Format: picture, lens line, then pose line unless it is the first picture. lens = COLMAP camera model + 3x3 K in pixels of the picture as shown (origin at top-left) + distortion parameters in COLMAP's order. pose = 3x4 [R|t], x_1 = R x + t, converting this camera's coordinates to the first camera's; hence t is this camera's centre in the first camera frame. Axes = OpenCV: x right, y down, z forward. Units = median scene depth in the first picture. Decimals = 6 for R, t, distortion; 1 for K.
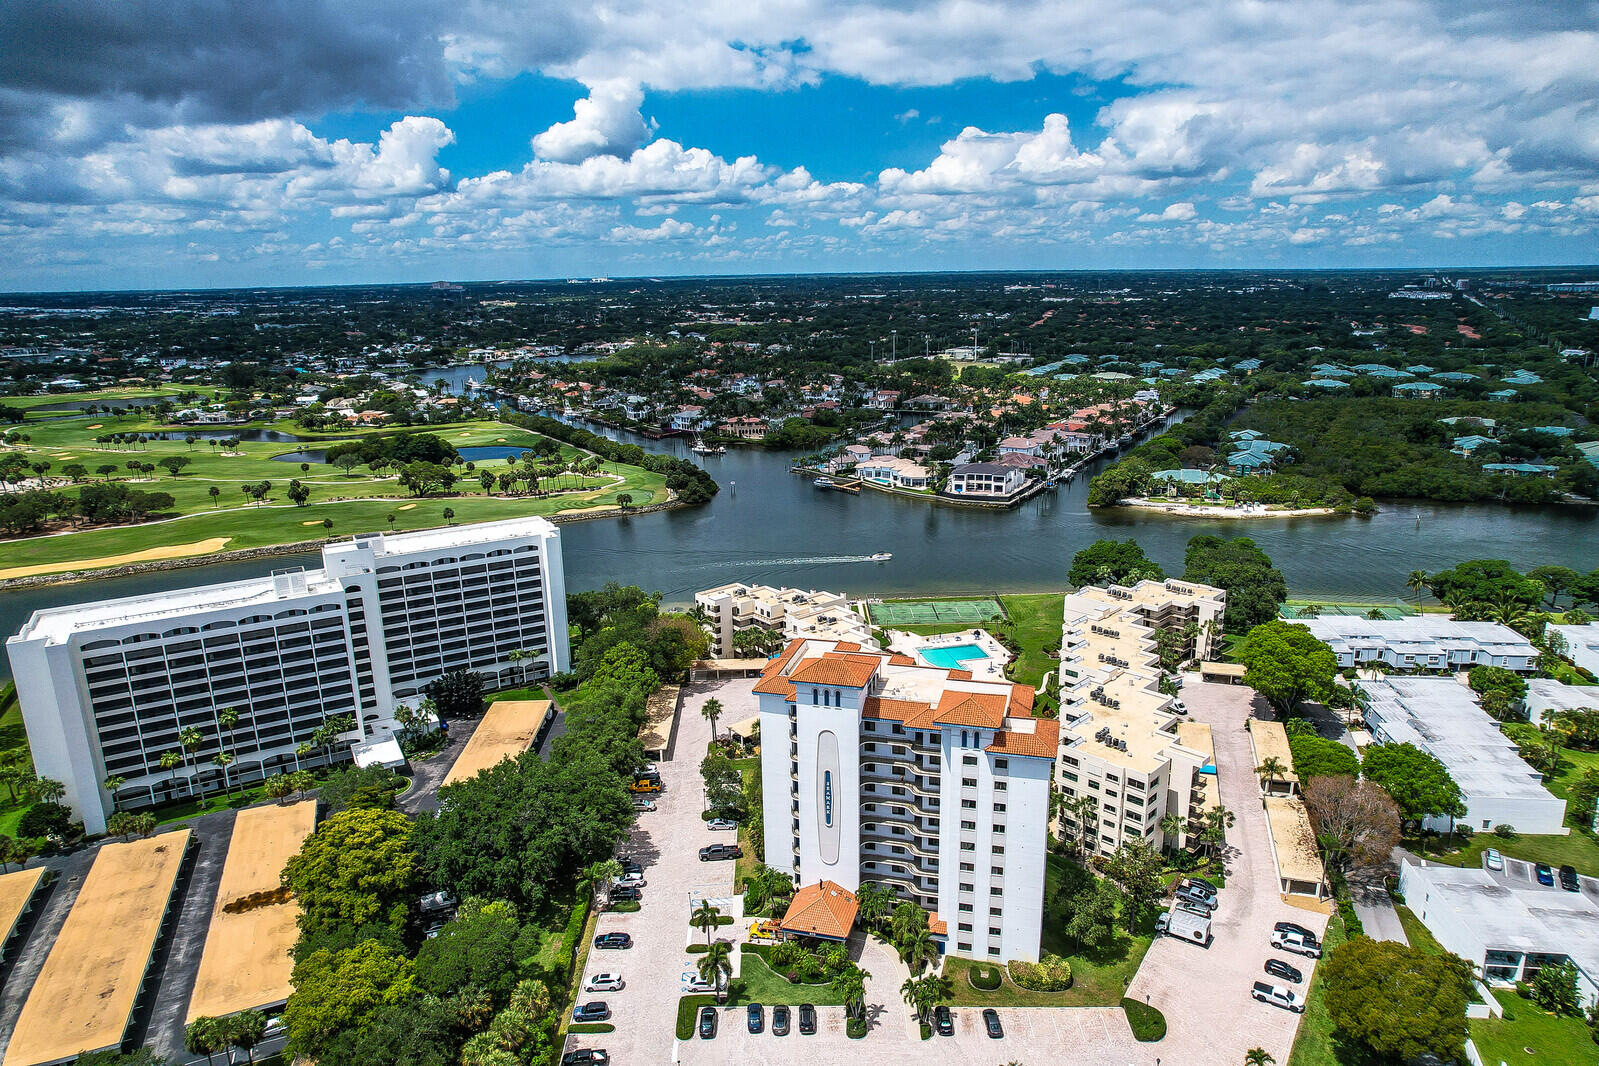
lens RADIAL K [[1019.8, 0, 810.9], [0, 1019.8, 527.2], [0, 0, 1]] dist [-0.076637, 0.067759]
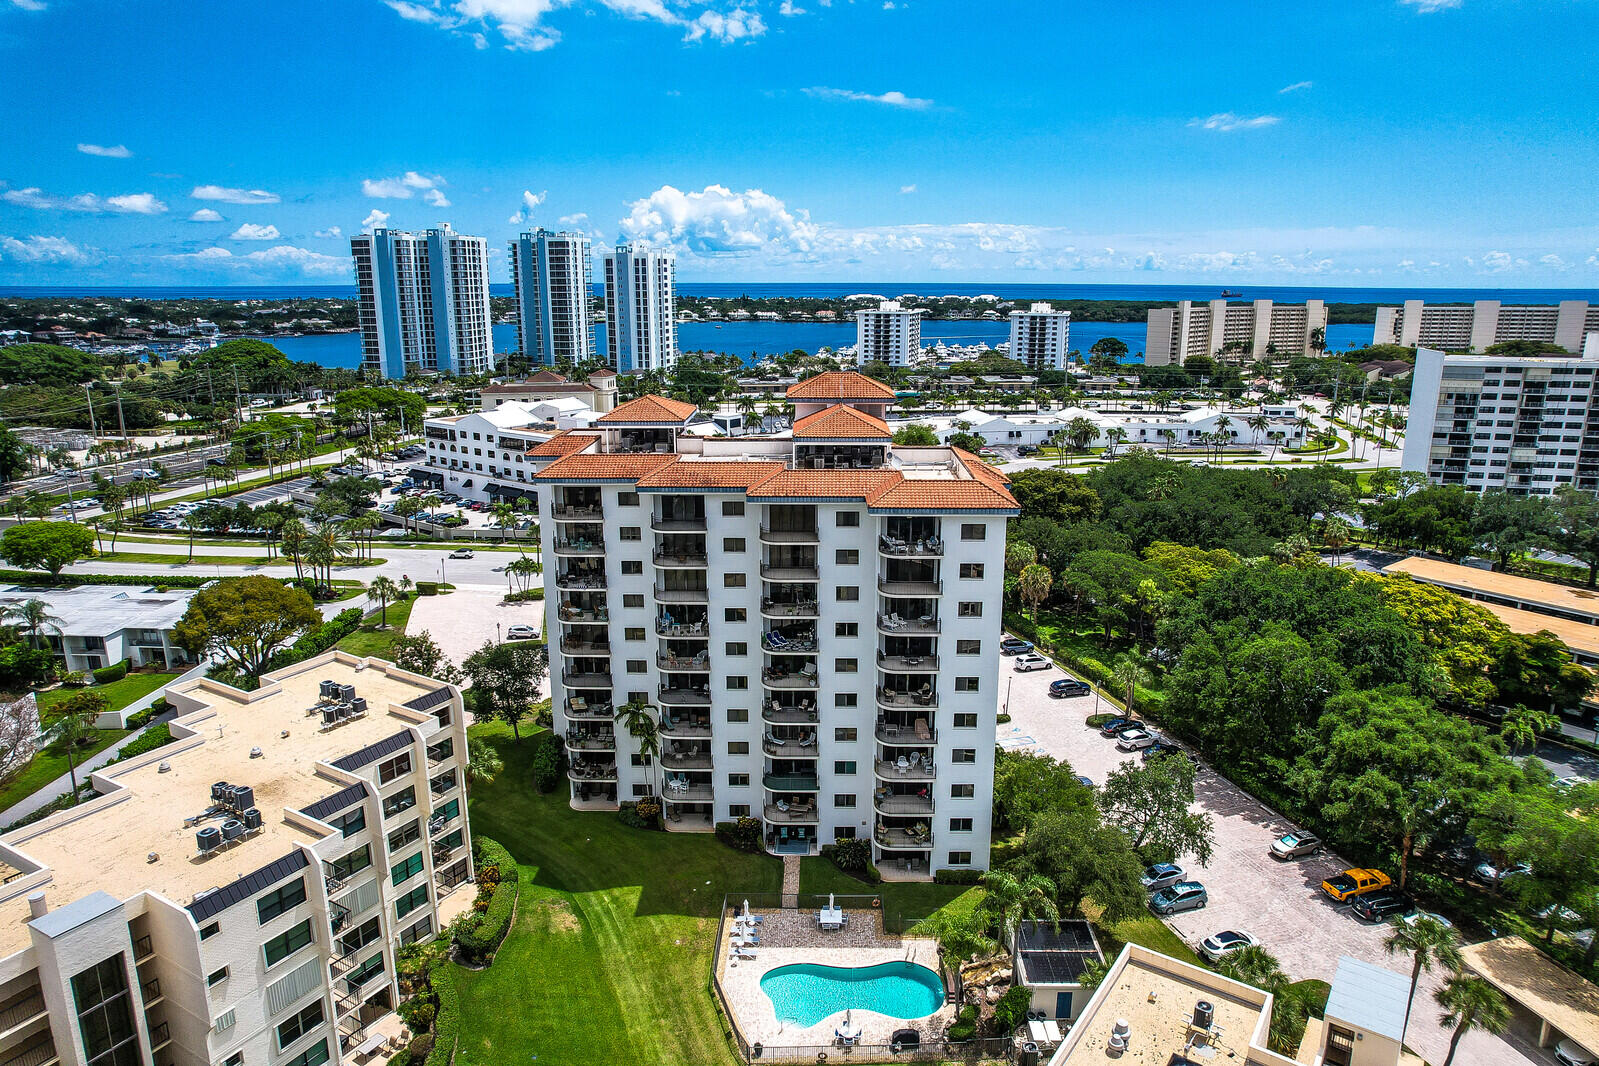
lens RADIAL K [[1019.8, 0, 812.0], [0, 1019.8, 533.6], [0, 0, 1]] dist [-0.076637, 0.067759]
pose [[-0.965934, 0.080156, -0.246062, 0.134715], [-0.047017, 0.880642, 0.471443, -0.064331], [0.254482, 0.466952, -0.846874, 0.989696]]
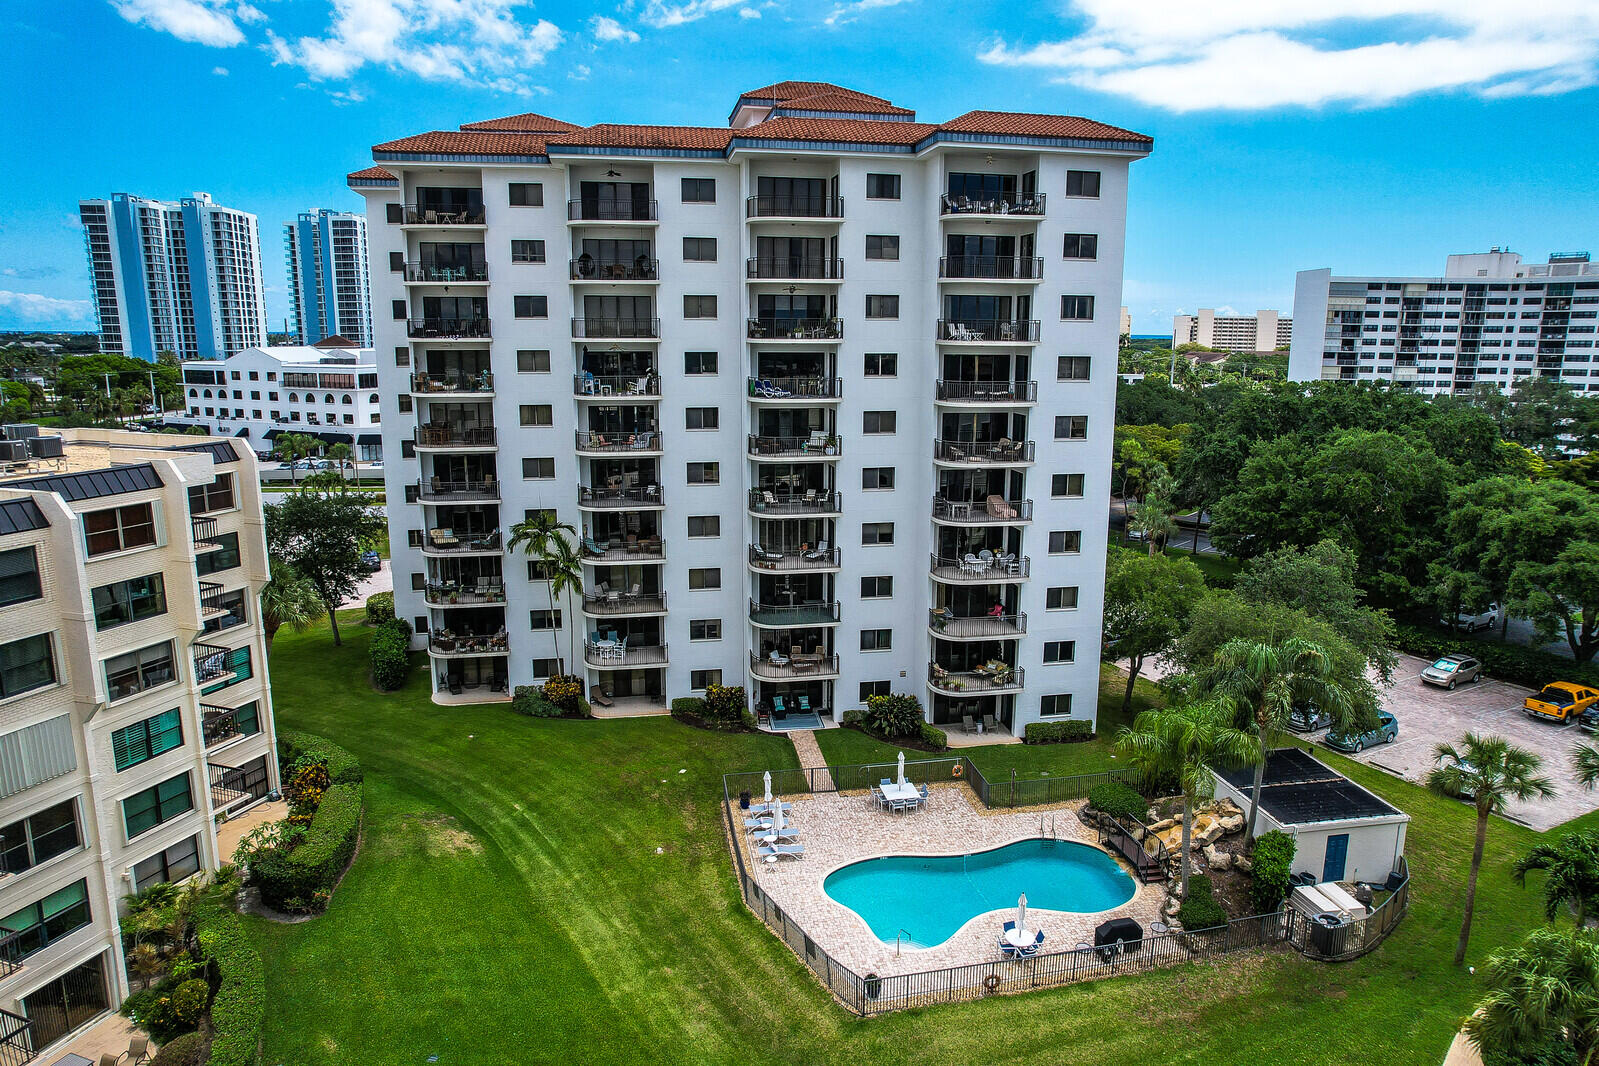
lens RADIAL K [[1019.8, 0, 812.0], [0, 1019.8, 532.3], [0, 0, 1]] dist [-0.076637, 0.067759]
pose [[-0.896704, 0.100408, -0.431092, 0.157948], [-0.098005, 0.904720, 0.414580, 0.073589], [0.431645, 0.414004, -0.801426, 0.903583]]
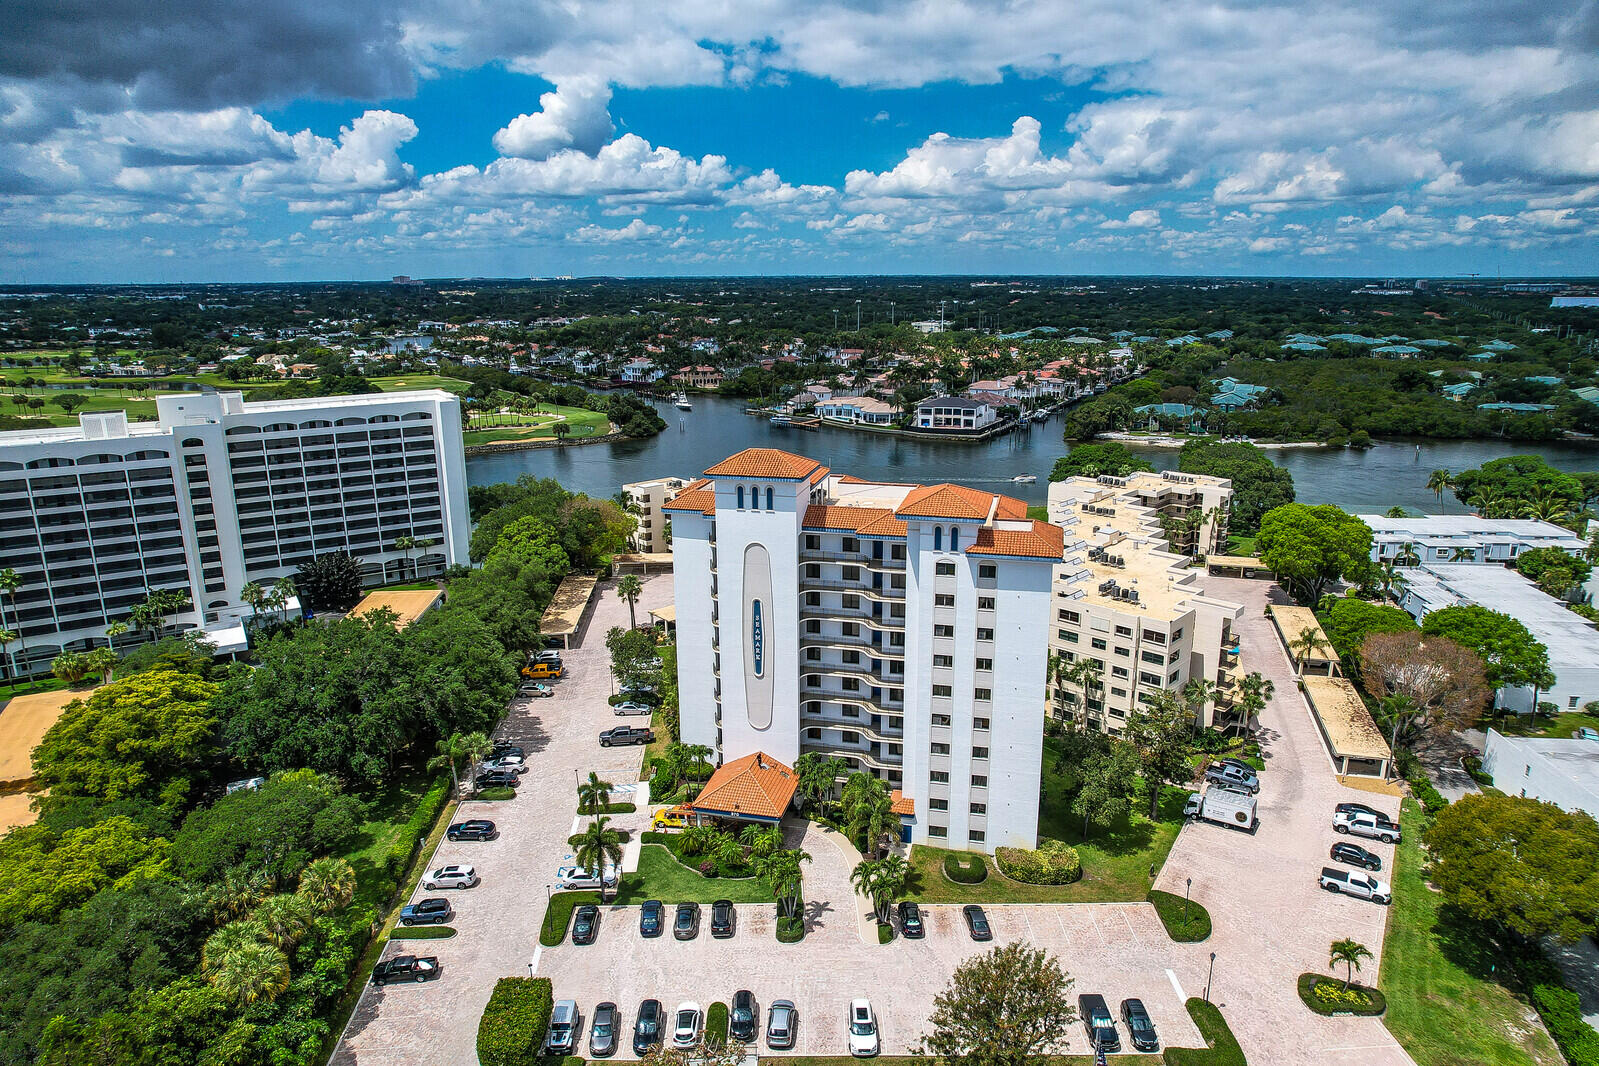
lens RADIAL K [[1019.8, 0, 812.0], [0, 1019.8, 528.1], [0, 0, 1]] dist [-0.076637, 0.067759]
pose [[0.999392, 0.004104, 0.034622, 0.018762], [-0.004029, 0.999989, -0.002244, 0.113291], [-0.034631, 0.002103, 0.999398, 0.145849]]
